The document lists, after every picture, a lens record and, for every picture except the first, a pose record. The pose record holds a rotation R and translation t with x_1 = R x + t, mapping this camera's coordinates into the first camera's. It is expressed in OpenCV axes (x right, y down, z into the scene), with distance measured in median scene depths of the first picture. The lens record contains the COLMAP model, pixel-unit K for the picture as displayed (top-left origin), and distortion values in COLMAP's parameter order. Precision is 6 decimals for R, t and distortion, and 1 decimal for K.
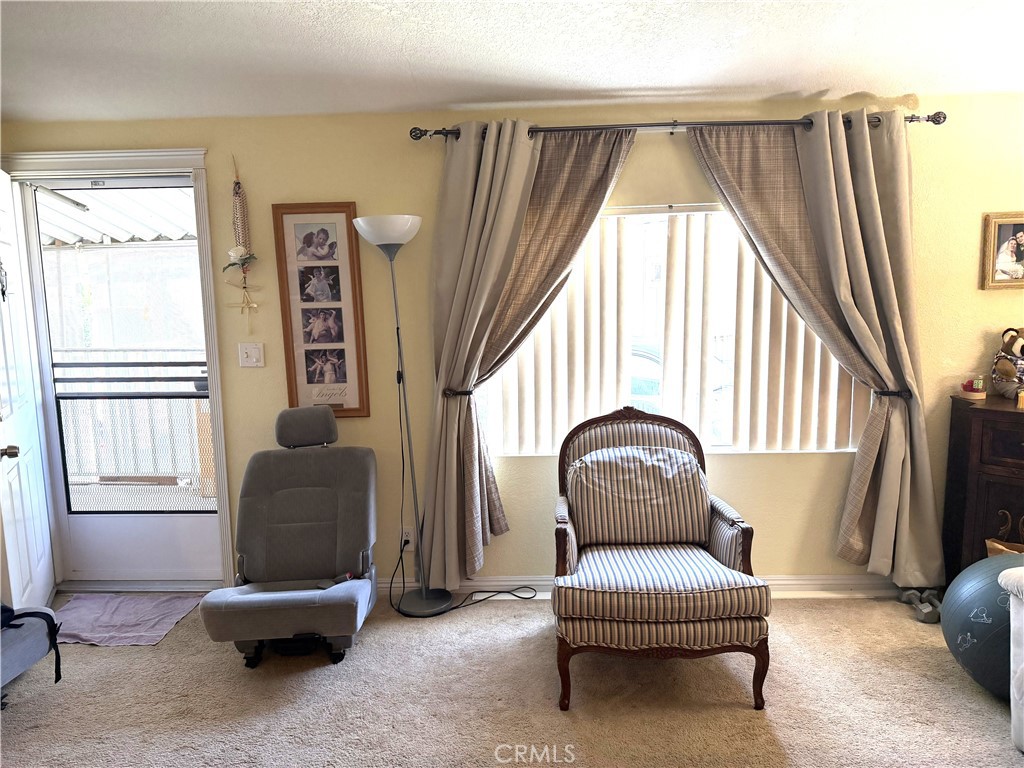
lens RADIAL K [[716.7, 0, 512.0], [0, 716.7, 384.0], [0, 0, 1]] dist [0.103143, -0.116461]
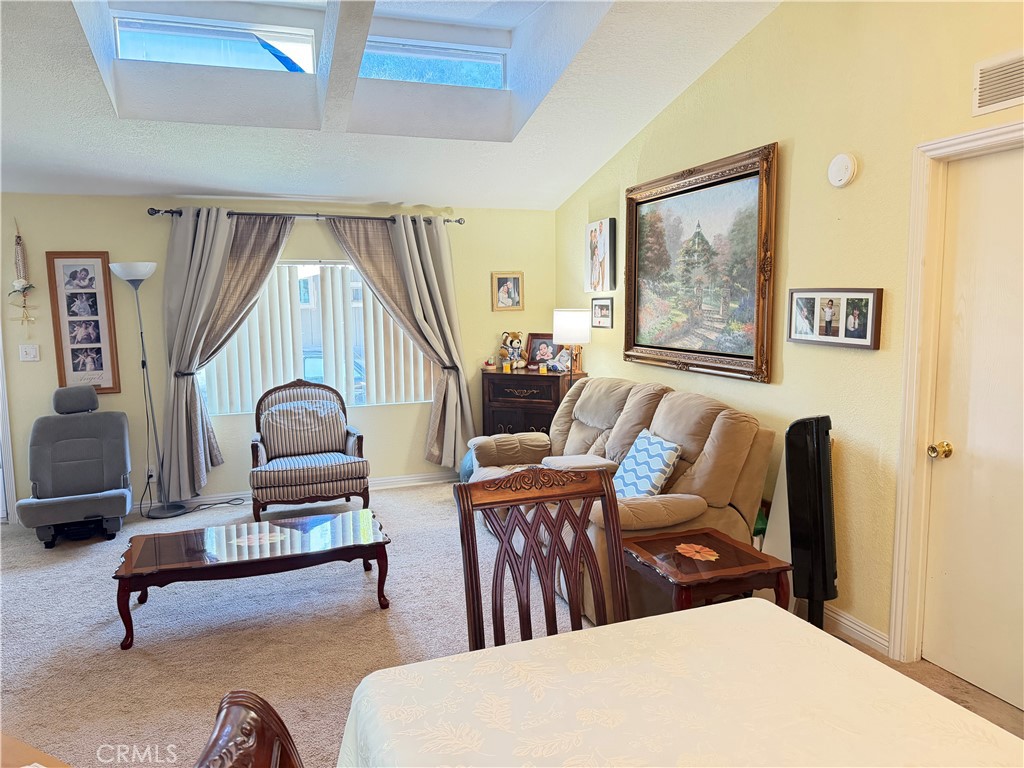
lens RADIAL K [[791.0, 0, 564.6], [0, 791.0, 398.2], [0, 0, 1]] dist [0.042476, -0.104650]
pose [[0.924299, -0.034757, 0.380084, 0.029619], [0.044201, 0.998892, -0.016147, 0.132776], [-0.379102, 0.031725, 0.924811, -0.933894]]
